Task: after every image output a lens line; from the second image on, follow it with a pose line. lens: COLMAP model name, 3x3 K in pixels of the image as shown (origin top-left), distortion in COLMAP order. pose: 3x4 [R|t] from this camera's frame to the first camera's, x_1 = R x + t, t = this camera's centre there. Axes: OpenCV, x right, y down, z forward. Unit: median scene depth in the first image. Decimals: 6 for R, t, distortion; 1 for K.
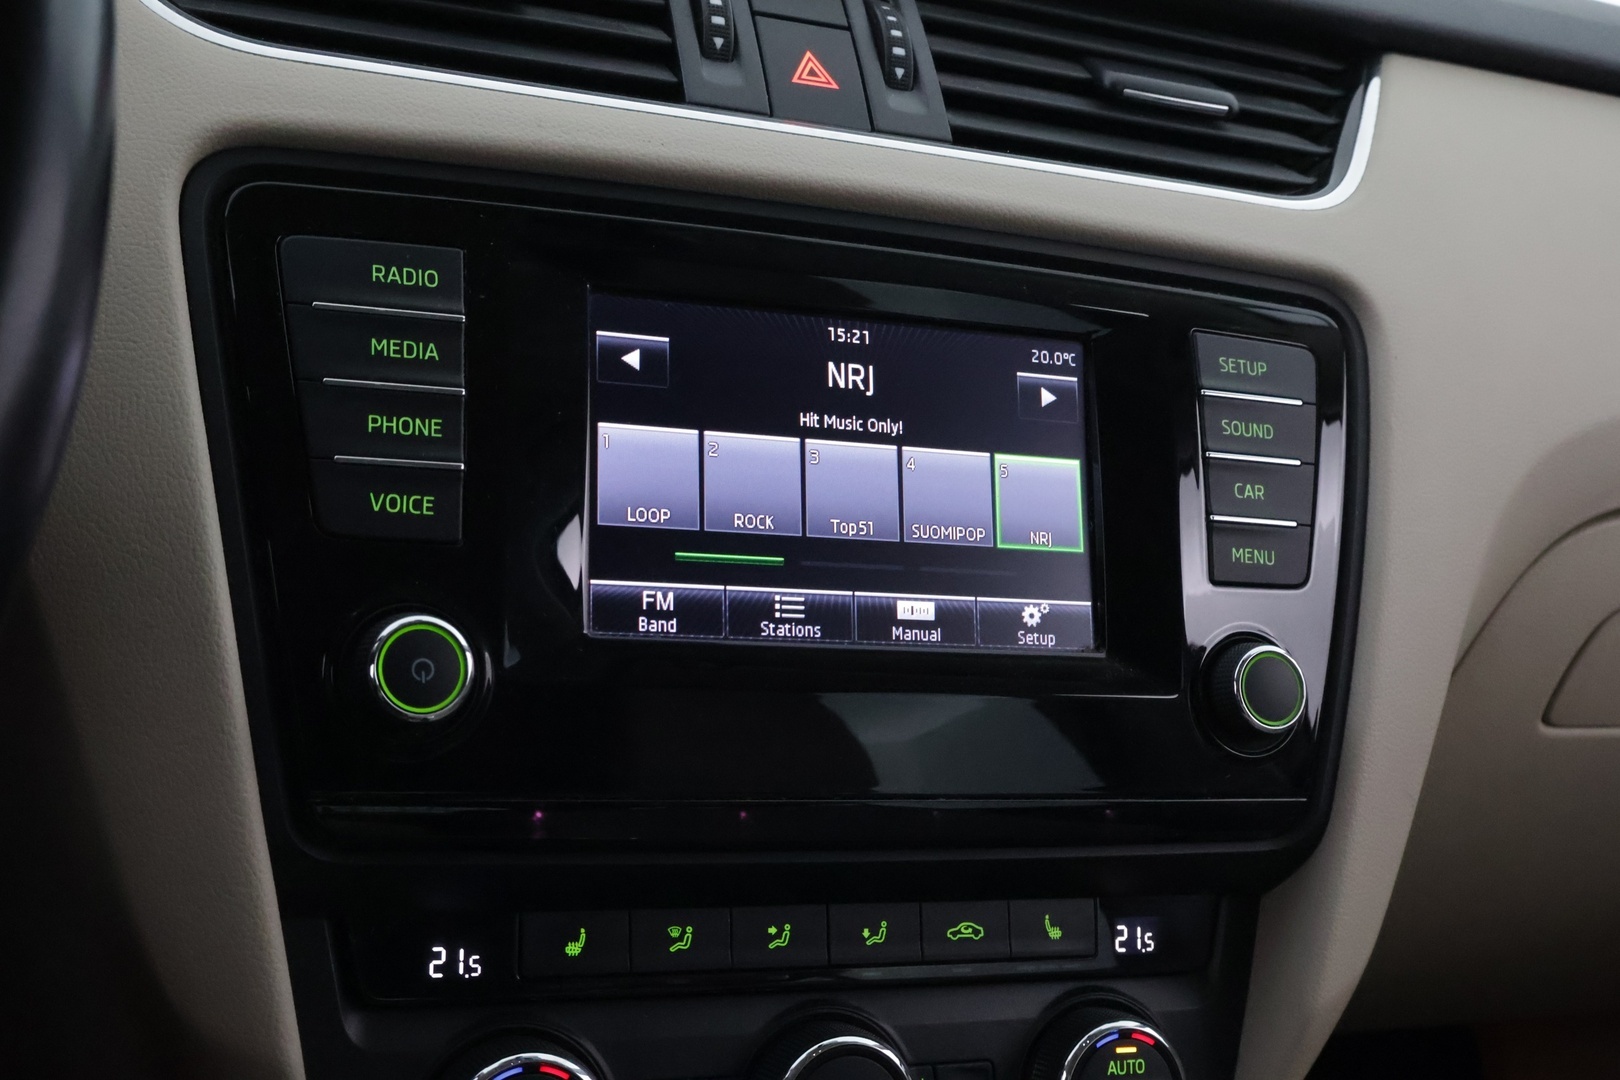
lens RADIAL K [[1958.3, 0, 804.8], [0, 1958.3, 539.3], [0, 0, 1]] dist [0.005126, 0.000000]
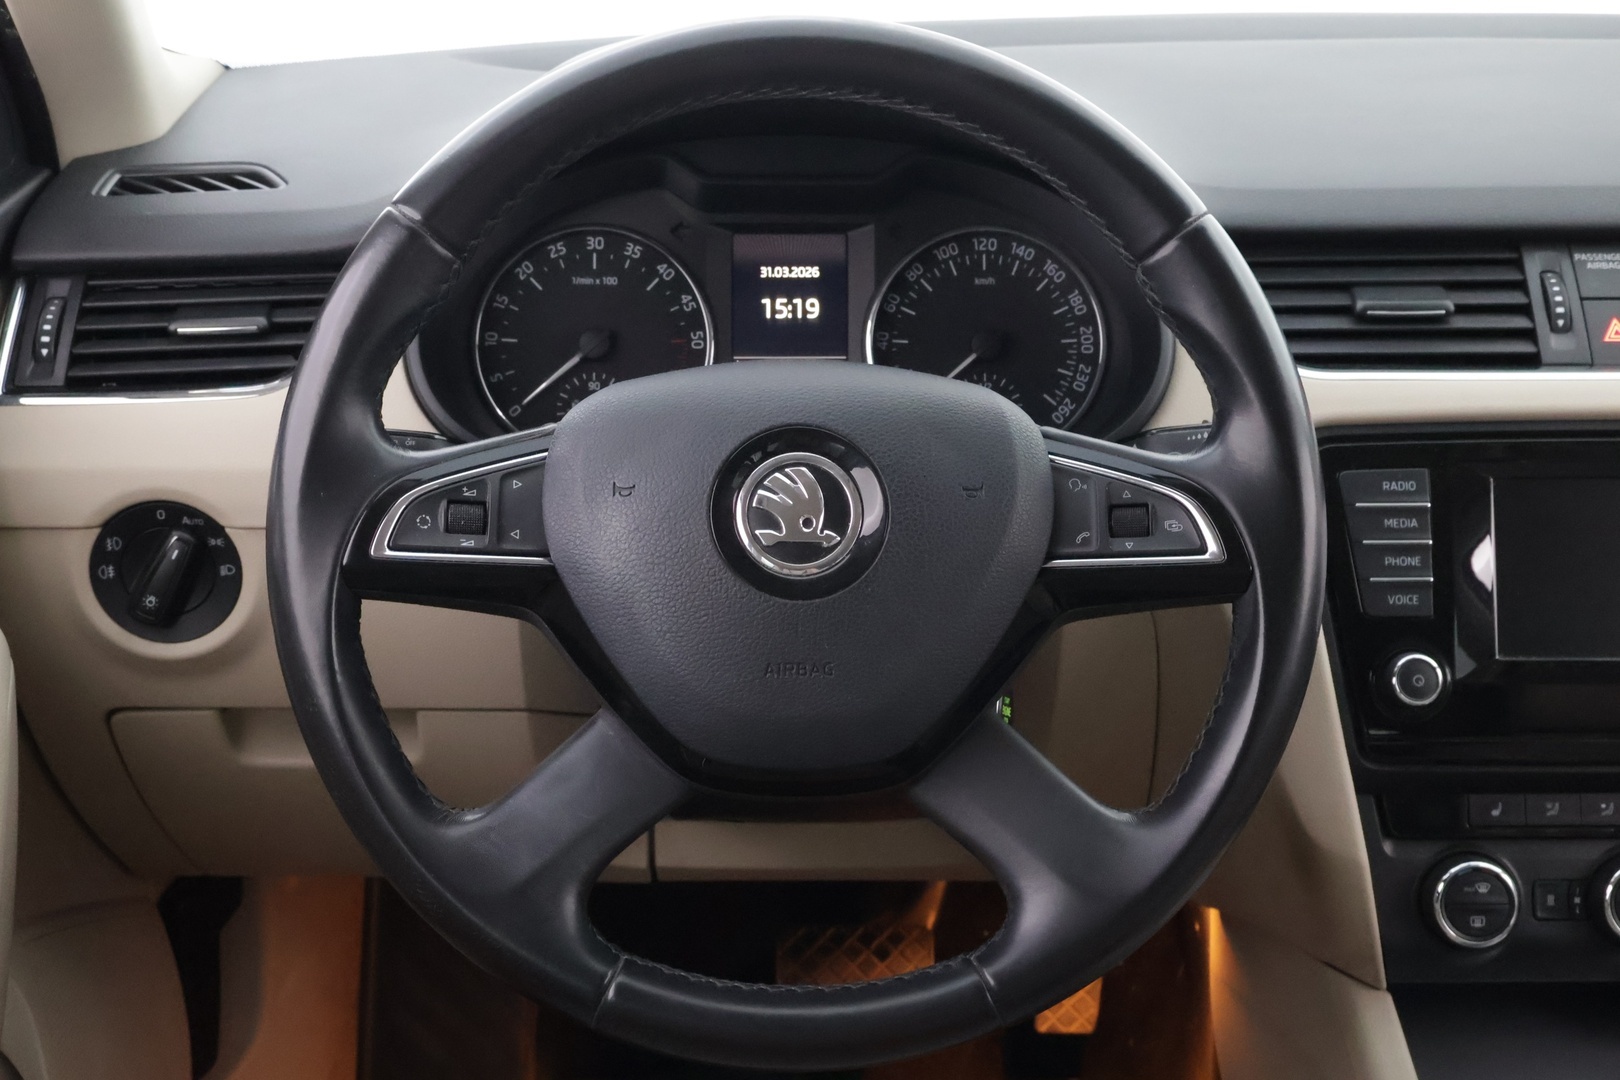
lens RADIAL K [[2240.6, 0, 804.1], [0, 2240.6, 528.6], [0, 0, 1]] dist [-0.002484, 0.000000]
pose [[0.920144, -0.022930, -0.390907, 0.119111], [0.056668, 0.995573, 0.074991, -0.261174], [0.387457, -0.091155, 0.917370, -1.205118]]
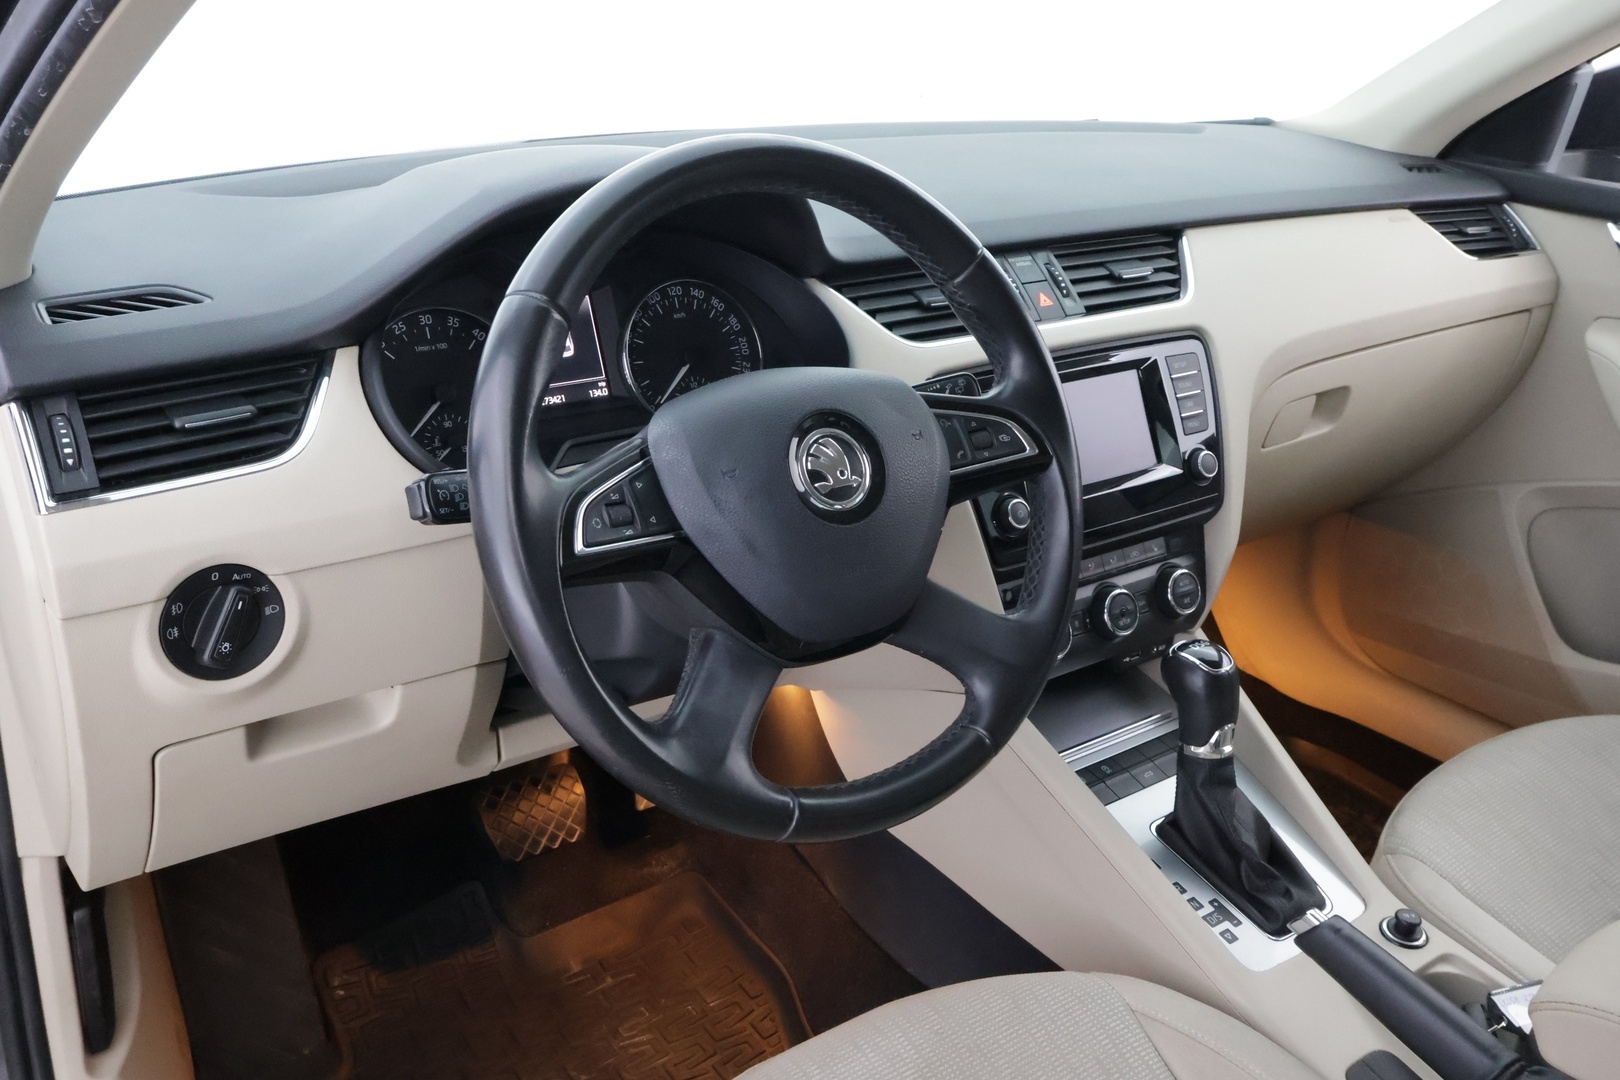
lens RADIAL K [[1439.0, 0, 812.6], [0, 1439.0, 536.1], [0, 0, 1]] dist [0.007462, 0.001597]
pose [[0.962917, -0.209762, 0.169679, -0.841432], [0.177848, 0.966426, 0.185448, -0.375670], [-0.202883, -0.148394, 0.967894, -1.234043]]
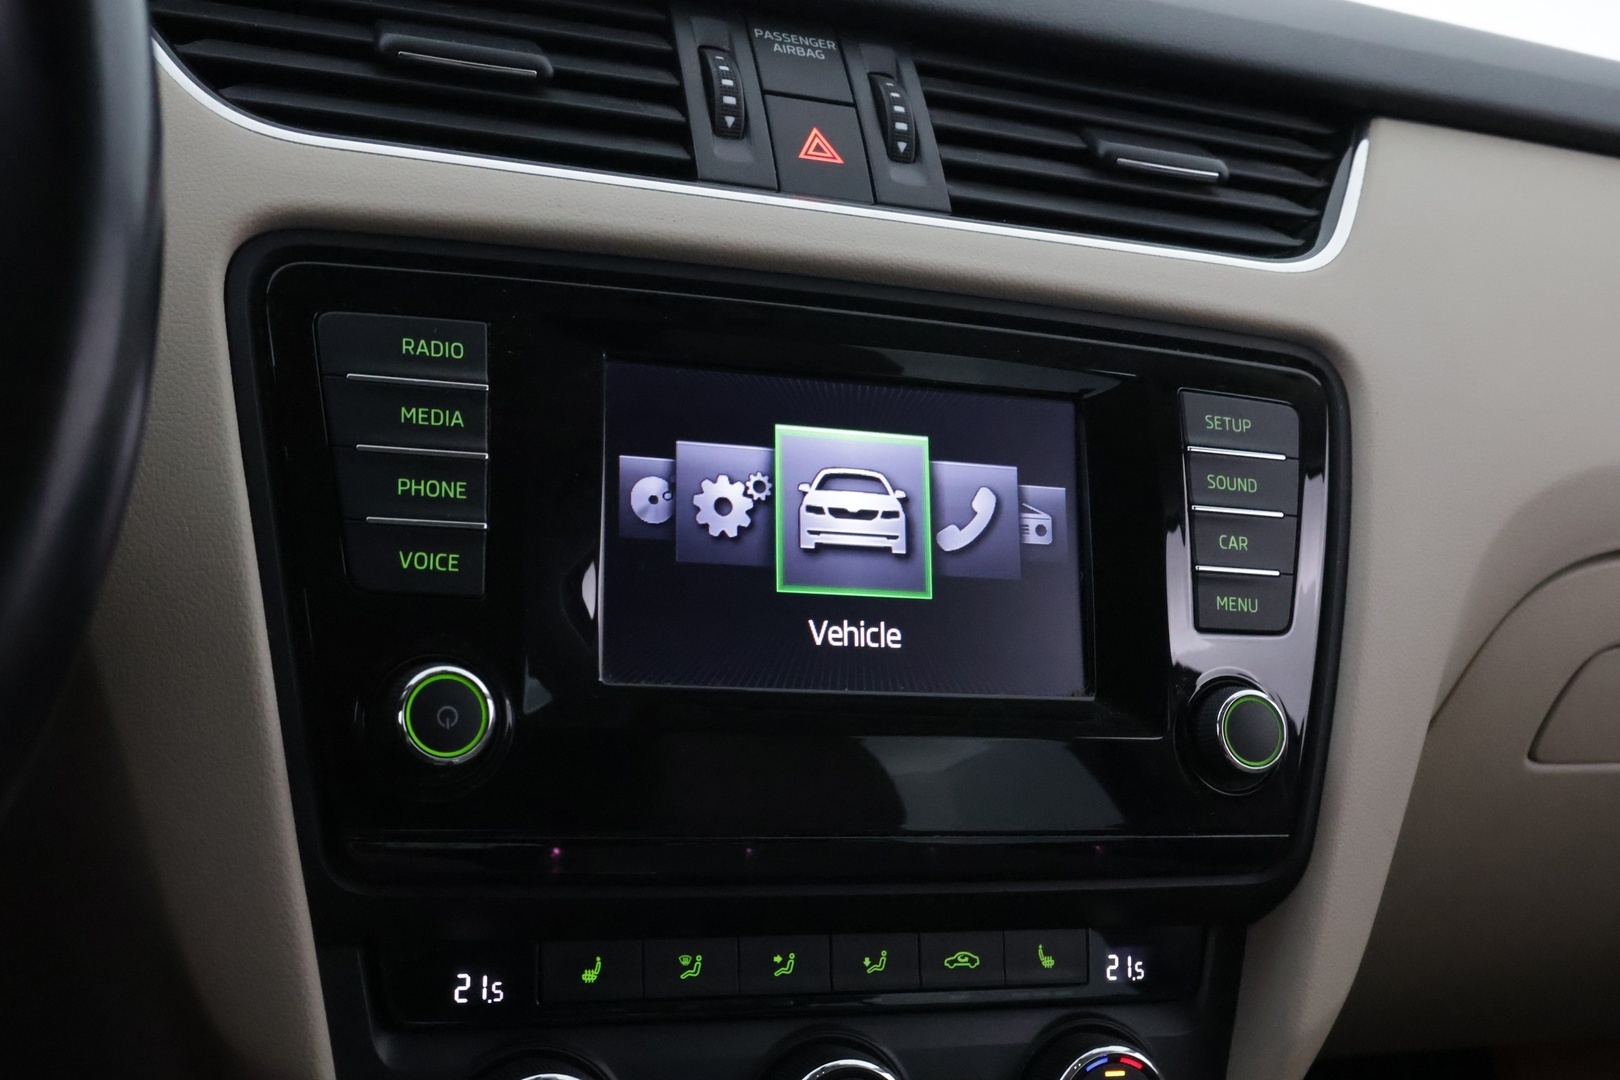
lens RADIAL K [[1958.3, 0, 809.6], [0, 1958.3, 536.6], [0, 0, 1]] dist [0.005126, 0.000000]
pose [[0.999773, 0.000094, -0.021323, 0.022168], [-0.000286, 0.999959, -0.009012, -0.018814], [0.021322, 0.009016, 0.999732, -0.060043]]
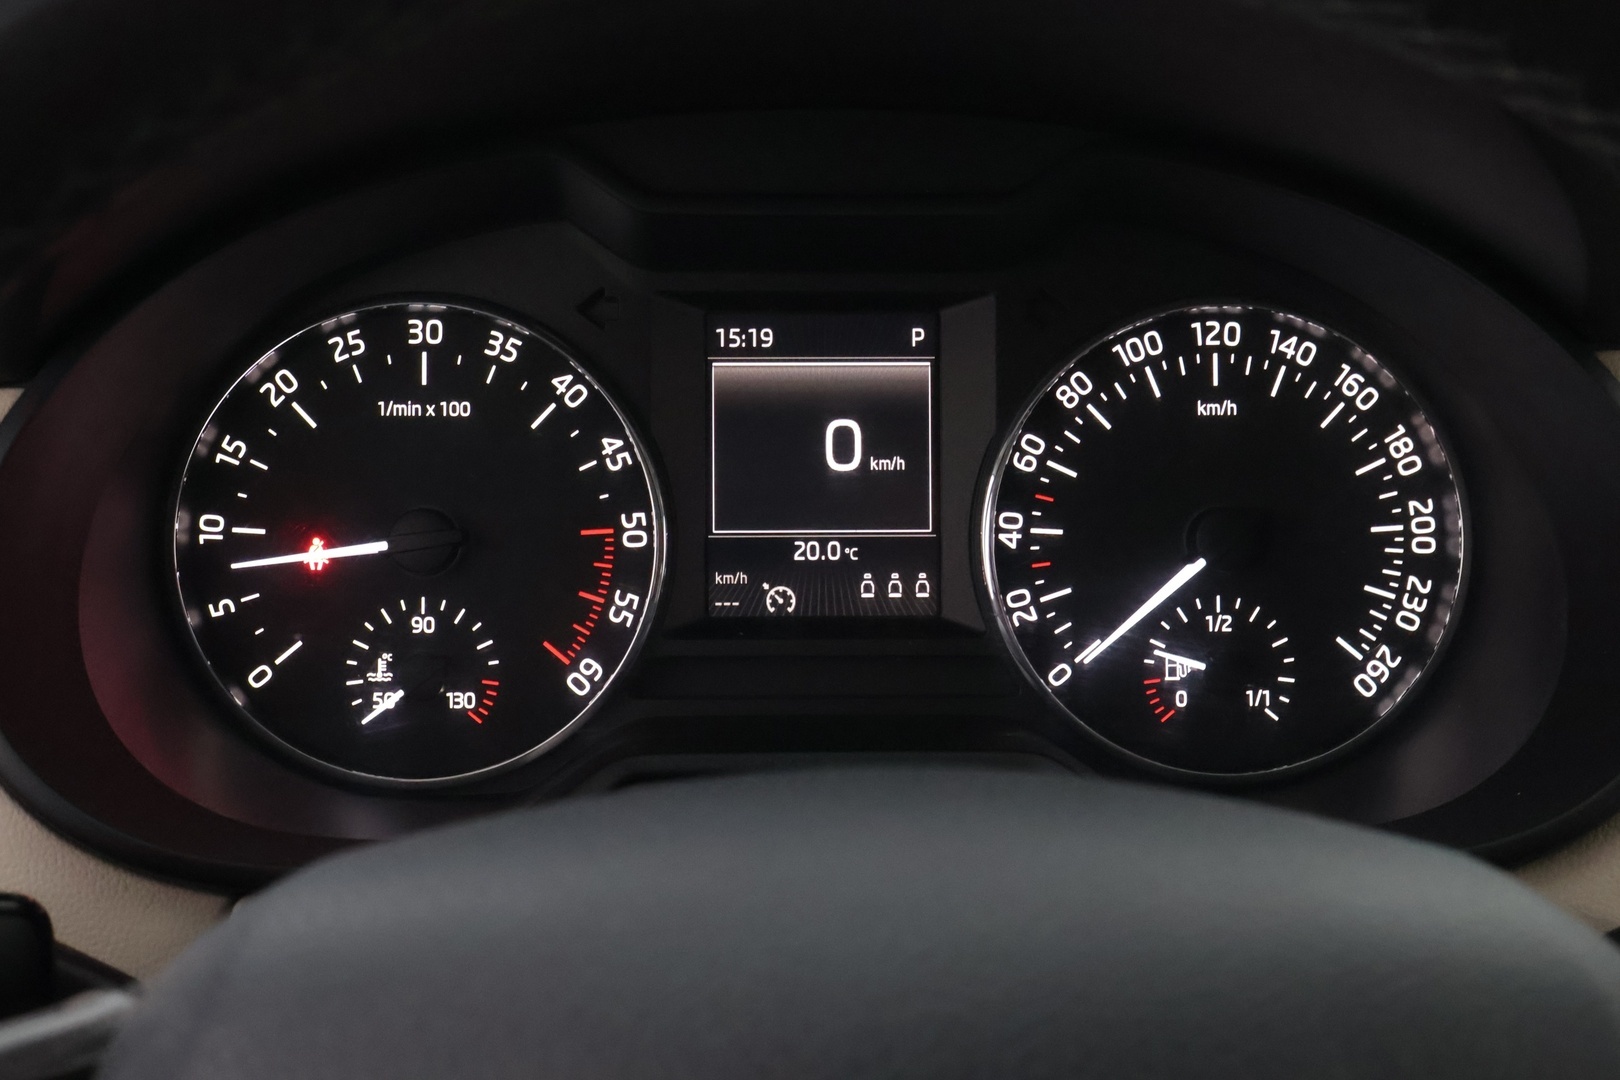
lens RADIAL K [[2120.6, 0, 812.8], [0, 2120.6, 540.1], [0, 0, 1]] dist [0.009582, 0.000000]
pose [[0.925522, -0.023114, -0.377988, -0.381868], [0.057241, 0.995206, 0.079302, -0.360399], [0.374343, -0.095032, 0.922408, -0.089492]]
